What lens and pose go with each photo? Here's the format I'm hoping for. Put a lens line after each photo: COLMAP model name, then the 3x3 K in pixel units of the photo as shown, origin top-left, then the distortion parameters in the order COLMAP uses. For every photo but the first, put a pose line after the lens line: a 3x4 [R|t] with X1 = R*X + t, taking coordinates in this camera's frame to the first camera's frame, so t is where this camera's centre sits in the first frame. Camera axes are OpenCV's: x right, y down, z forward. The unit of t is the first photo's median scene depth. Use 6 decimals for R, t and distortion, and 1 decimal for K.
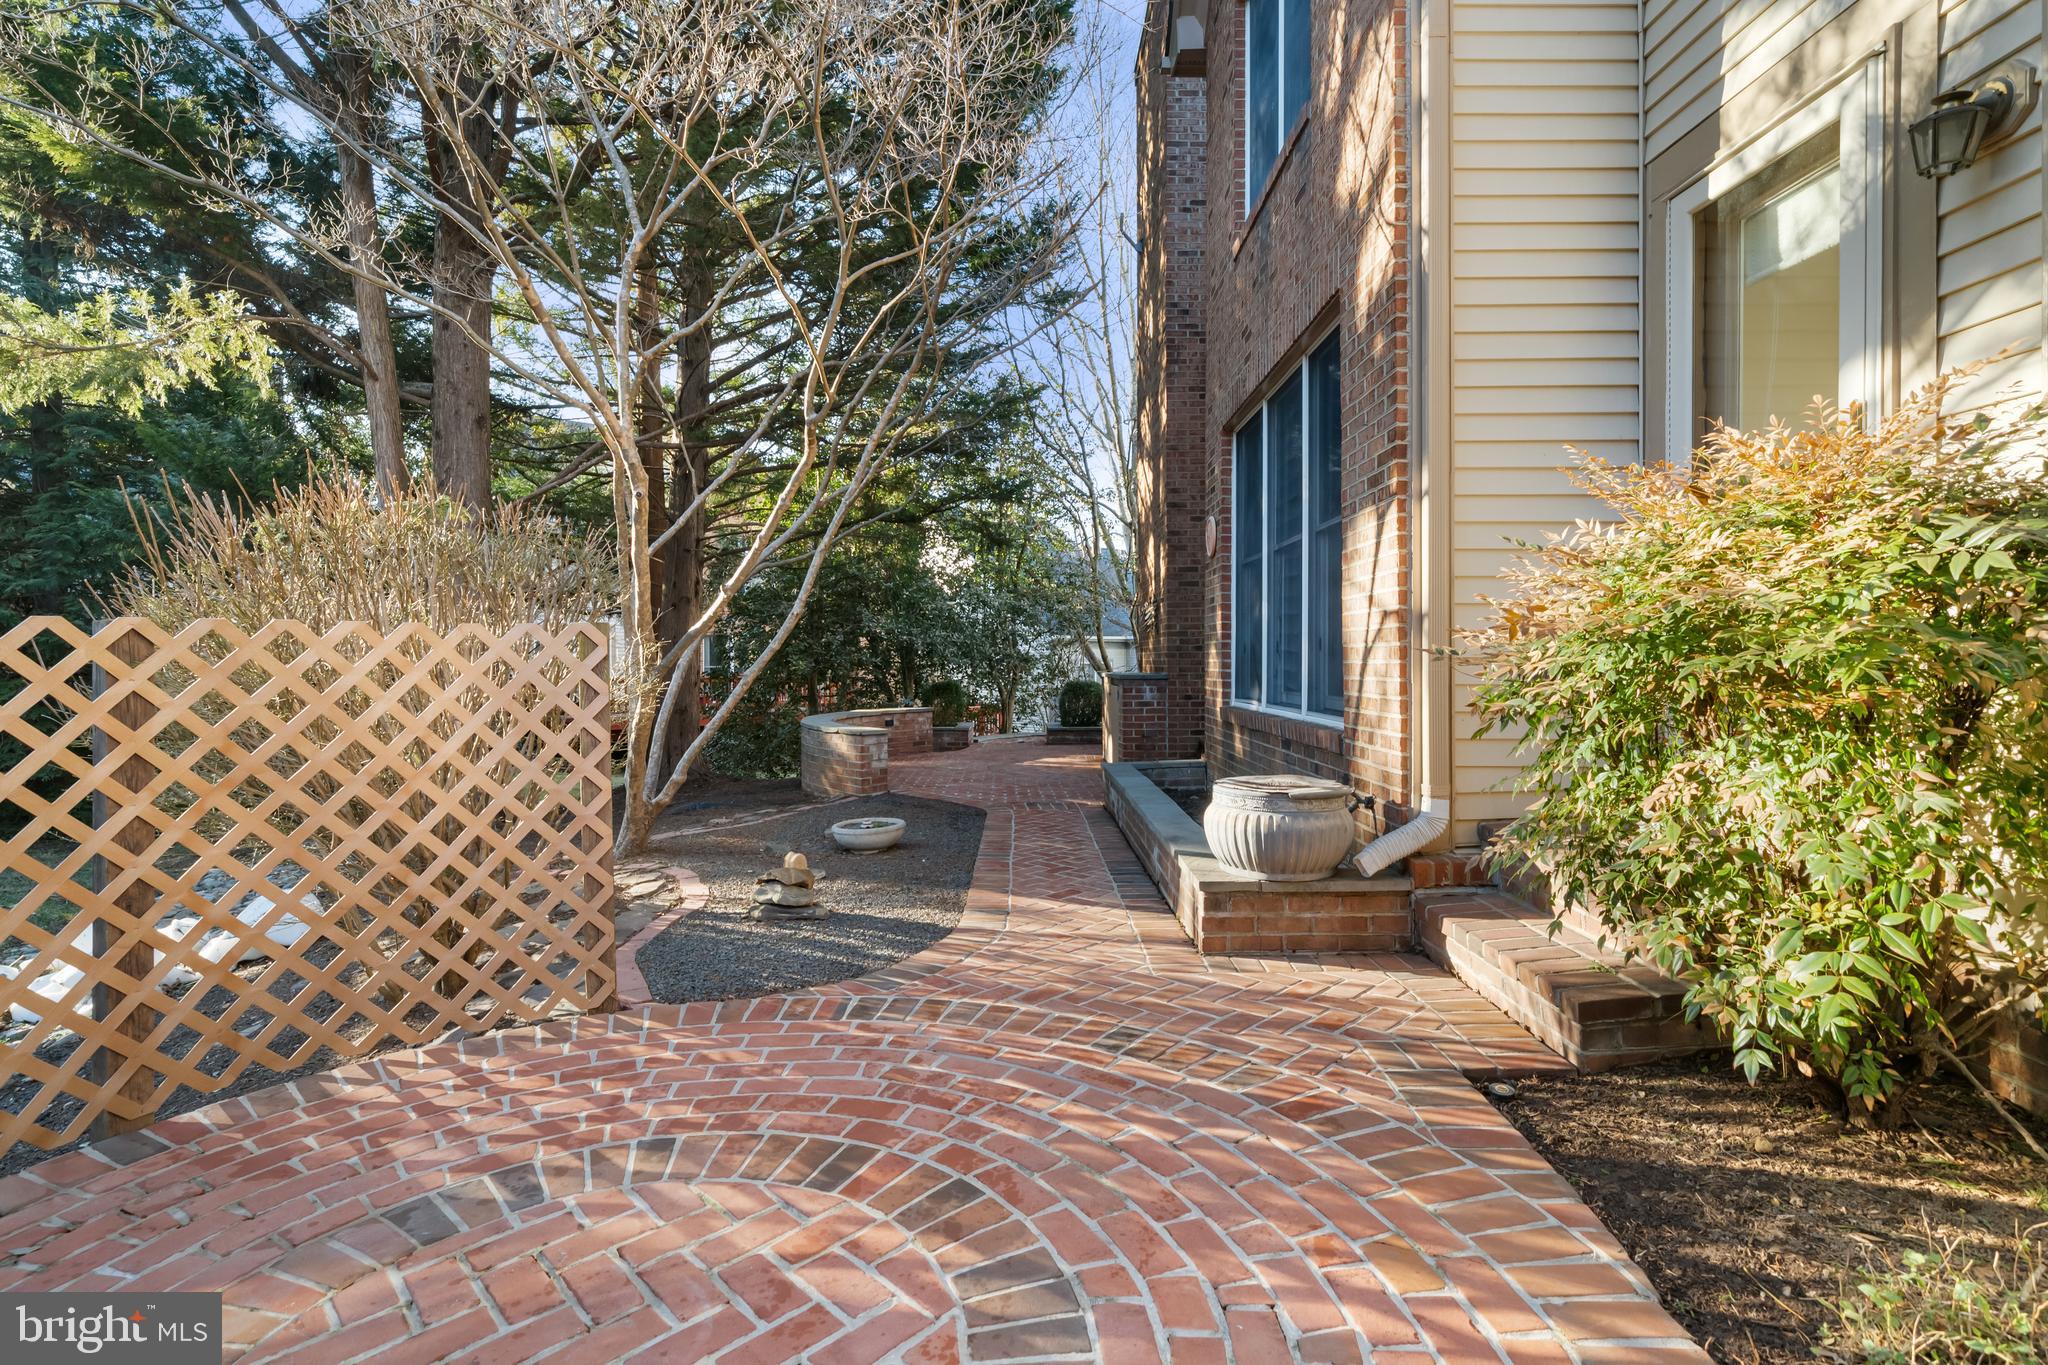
lens RADIAL K [[975.4, 0, 1020.1], [0, 975.4, 662.9], [0, 0, 1]] dist [0.000033, -0.000090]
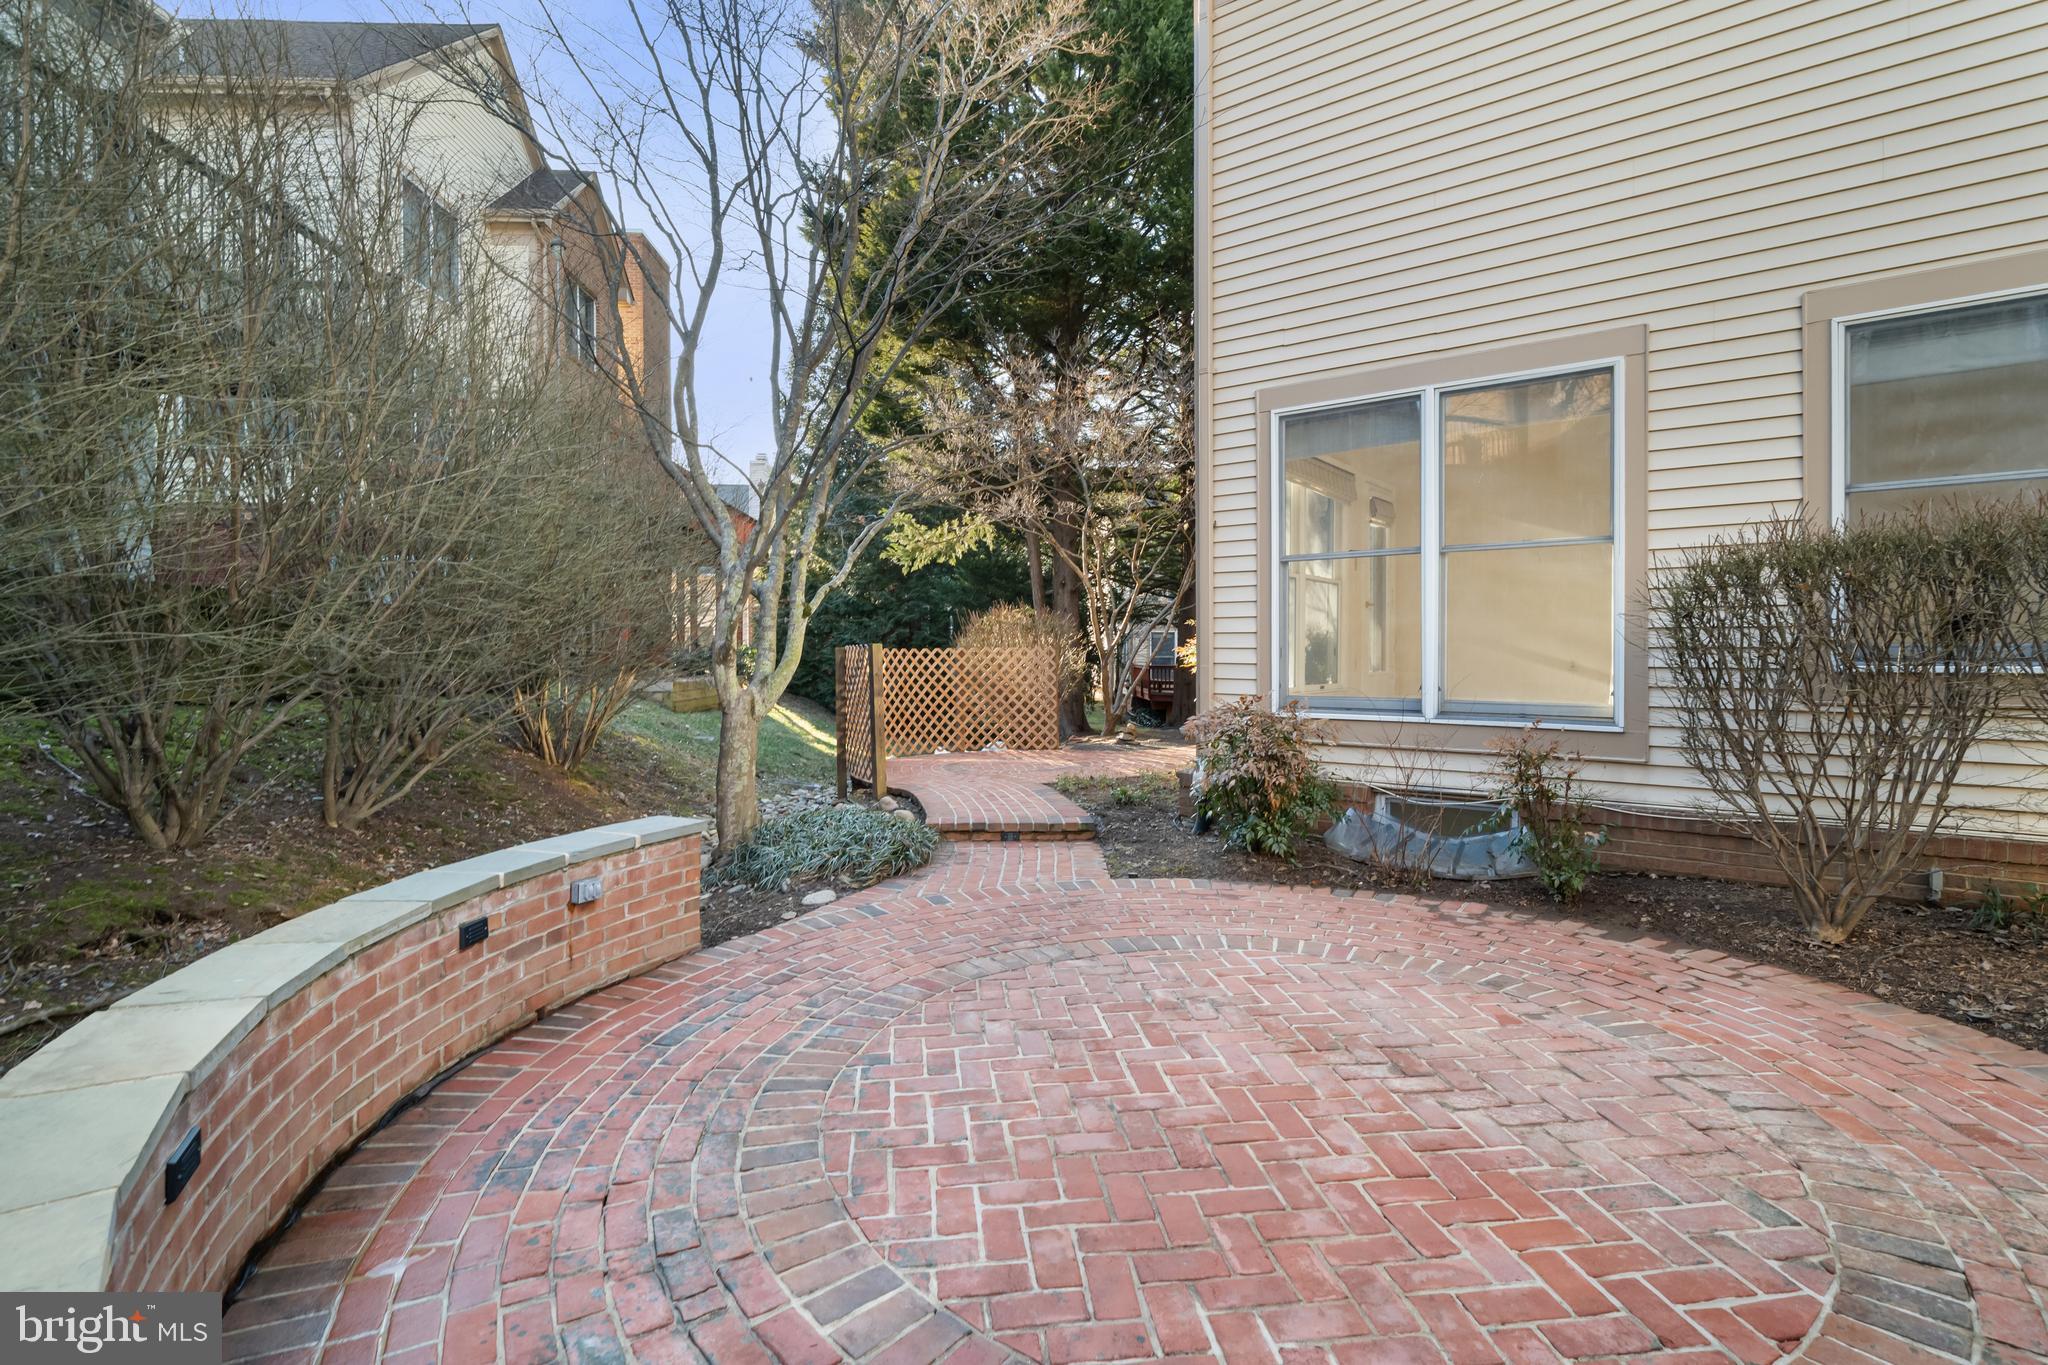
lens RADIAL K [[942.0, 0, 1026.6], [0, 942.0, 642.3], [0, 0, 1]] dist [-0.000216, -0.000022]
pose [[0.803545, -0.001735, -0.595241, 0.859798], [-0.002578, 0.999976, -0.006395, -0.017961], [0.595238, 0.006673, 0.803522, -1.033904]]
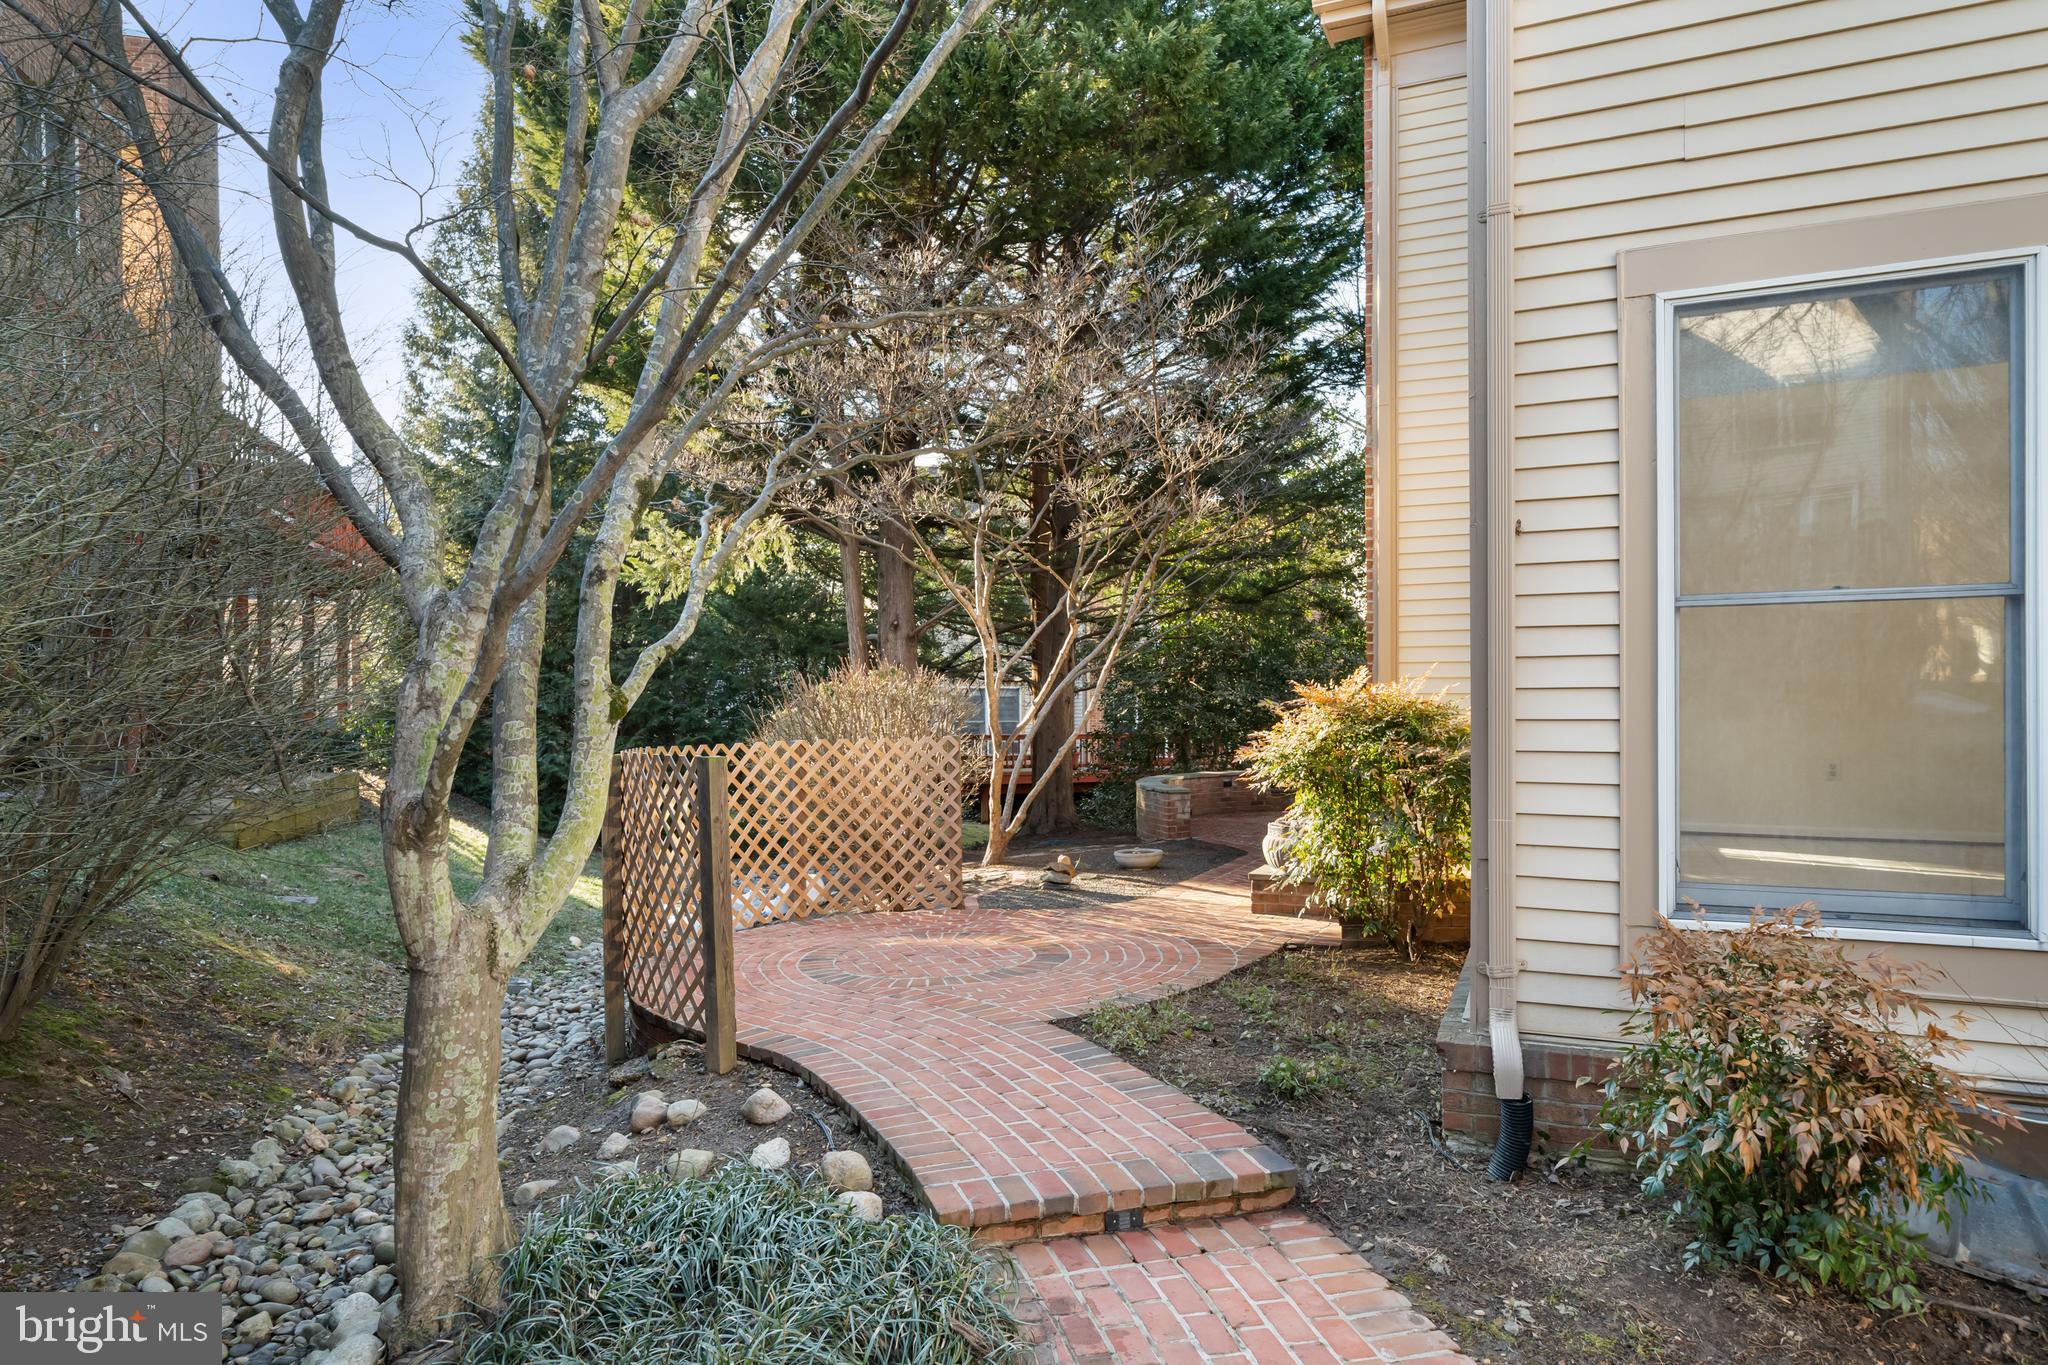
lens RADIAL K [[1195.5, 0, 1019.4], [0, 1195.5, 692.4], [0, 0, 1]] dist [0.000224, -0.000388]
pose [[0.918687, -0.003692, -0.394969, 0.413098], [0.000869, 0.999973, -0.007326, -0.063247], [0.394985, 0.006387, 0.918665, -0.767533]]
